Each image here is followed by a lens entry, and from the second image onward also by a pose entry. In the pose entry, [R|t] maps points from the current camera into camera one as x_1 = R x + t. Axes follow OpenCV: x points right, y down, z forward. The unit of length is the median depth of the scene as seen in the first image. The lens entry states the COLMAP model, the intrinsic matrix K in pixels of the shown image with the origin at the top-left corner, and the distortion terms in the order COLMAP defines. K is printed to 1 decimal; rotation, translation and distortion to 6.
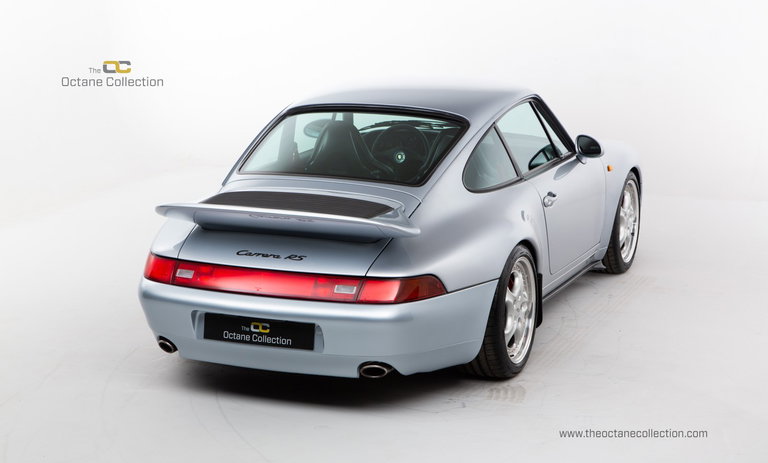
lens RADIAL K [[1576.9, 0, 384.0], [0, 1576.9, 231.5], [0, 0, 1]] dist [0.356344, -0.065456]
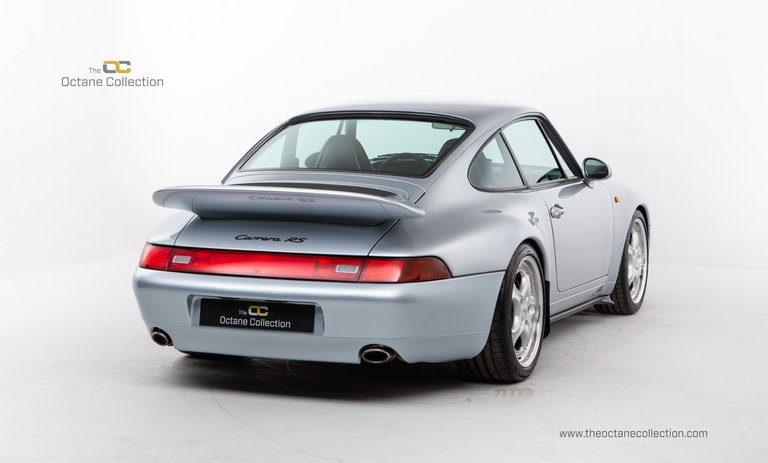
lens RADIAL K [[1576.9, 0, 384.0], [0, 1576.9, 231.5], [0, 0, 1]] dist [0.356344, -0.065456]
pose [[0.999974, 0.007148, -0.000935, -0.001037], [-0.007208, 0.993961, -0.109494, 0.115600], [0.000147, 0.109497, 0.993987, 0.036012]]
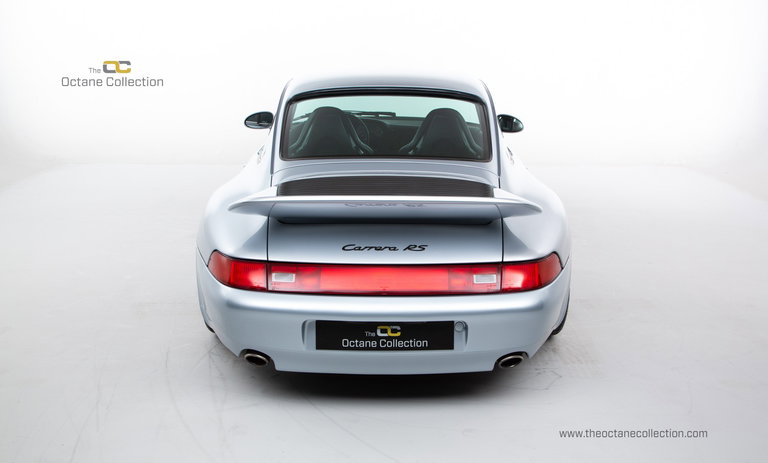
lens RADIAL K [[800.6, 0, 384.0], [0, 800.6, 231.5], [0, 0, 1]] dist [0.001920, 0.006050]
pose [[0.924061, -0.091993, 0.371009, -0.236658], [0.072883, 0.995205, 0.065237, -0.023221], [-0.375231, -0.033243, 0.926335, 0.580779]]
